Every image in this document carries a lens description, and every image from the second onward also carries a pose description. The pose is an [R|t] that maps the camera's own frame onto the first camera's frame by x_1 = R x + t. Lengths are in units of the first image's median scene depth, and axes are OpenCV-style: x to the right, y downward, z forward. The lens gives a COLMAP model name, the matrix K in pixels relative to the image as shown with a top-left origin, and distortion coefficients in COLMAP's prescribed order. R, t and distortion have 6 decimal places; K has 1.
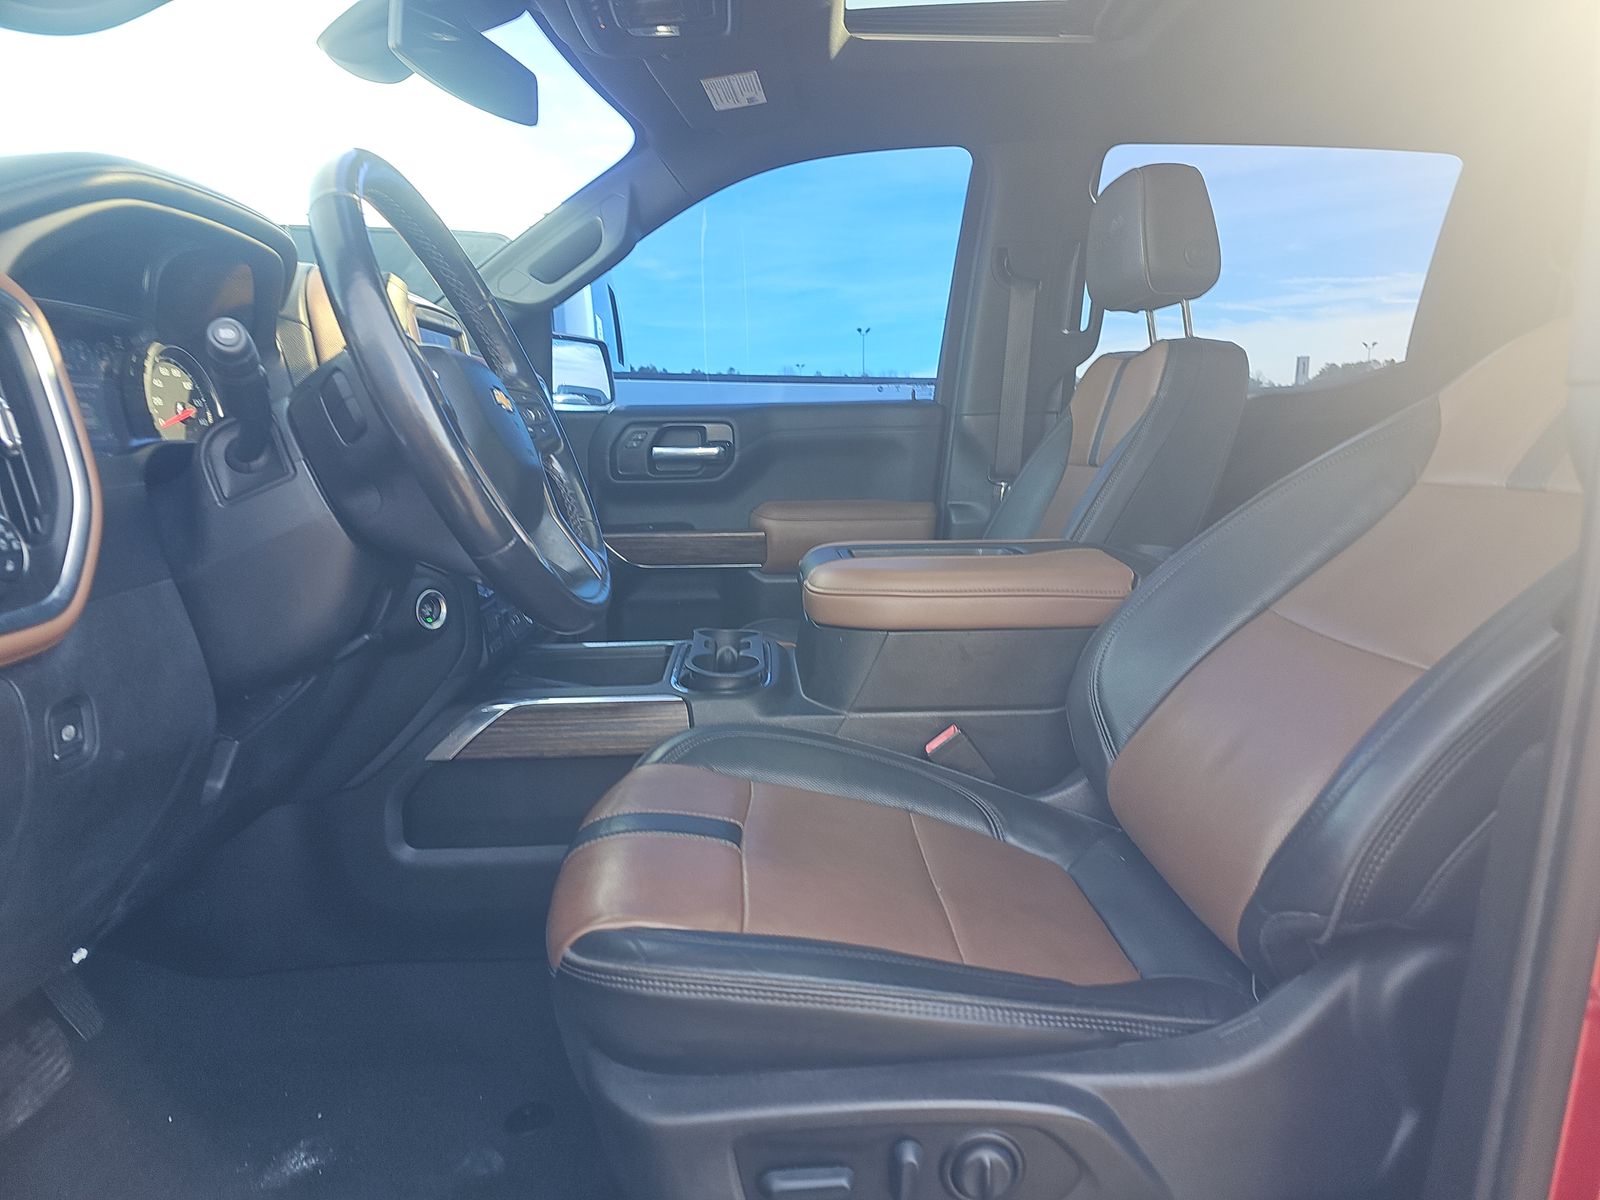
lens RADIAL K [[1025.7, 0, 796.9], [0, 1025.7, 620.3], [0, 0, 1]] dist [0.049455, -0.042556]
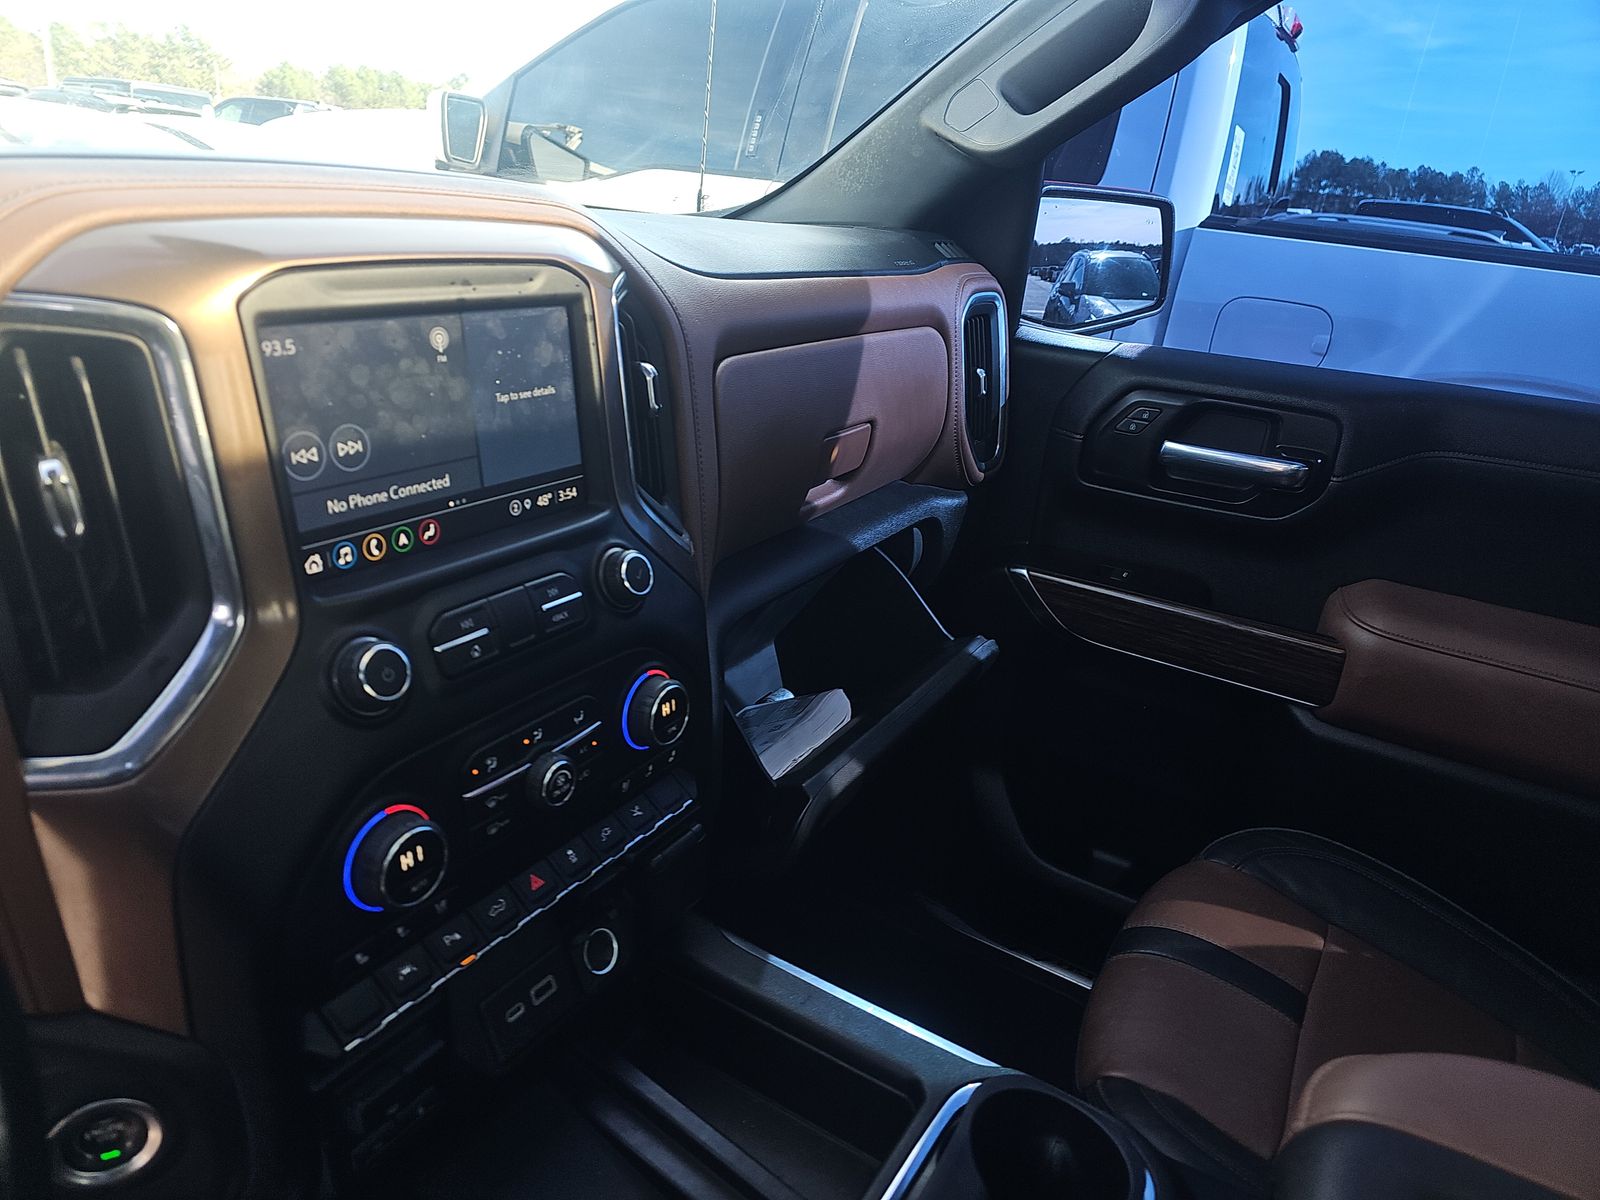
lens RADIAL K [[1025.7, 0, 796.9], [0, 1025.7, 620.3], [0, 0, 1]] dist [0.049455, -0.042556]
pose [[0.821438, 0.304501, -0.482202, -0.011008], [-0.207589, 0.947171, 0.244489, -0.179323], [0.531175, -0.100733, 0.841253, 0.462380]]
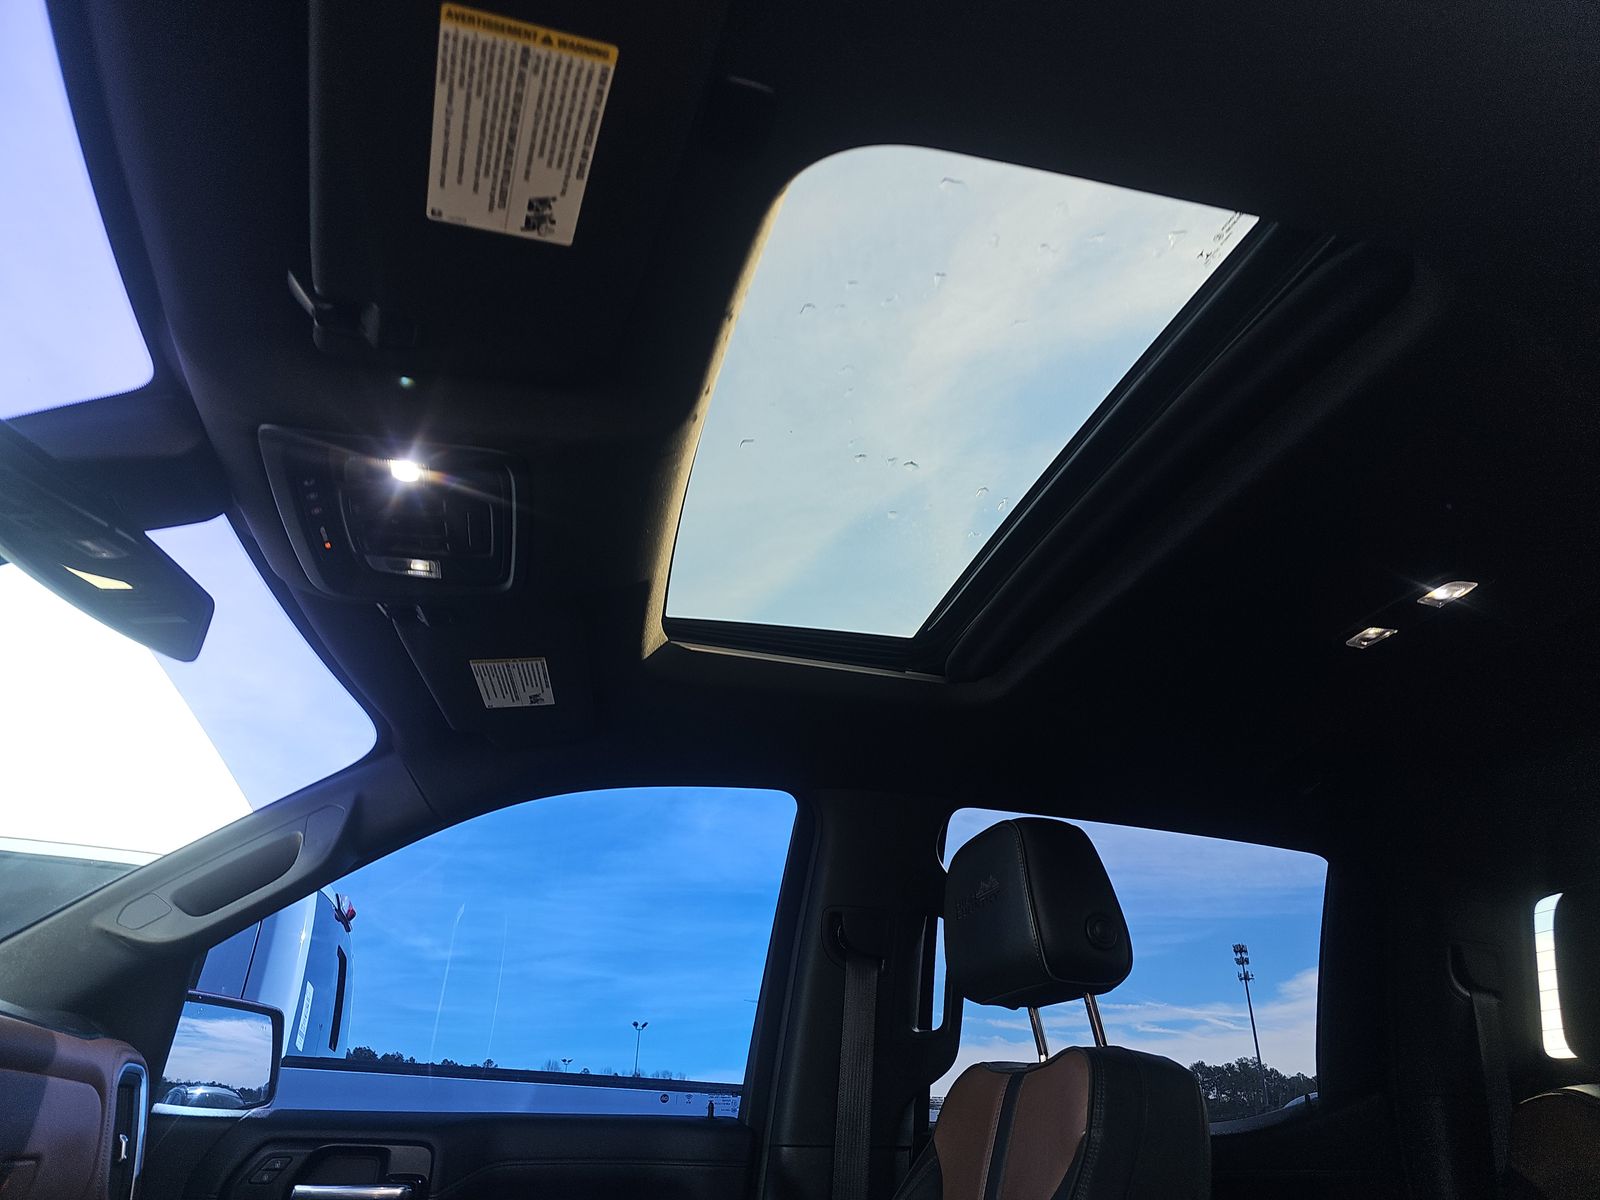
lens RADIAL K [[1025.7, 0, 796.9], [0, 1025.7, 620.3], [0, 0, 1]] dist [0.049455, -0.042556]
pose [[0.977869, 0.125799, 0.167173, 0.010025], [0.001088, 0.795970, -0.605335, -0.060236], [-0.209215, 0.592121, 0.778217, 0.251430]]
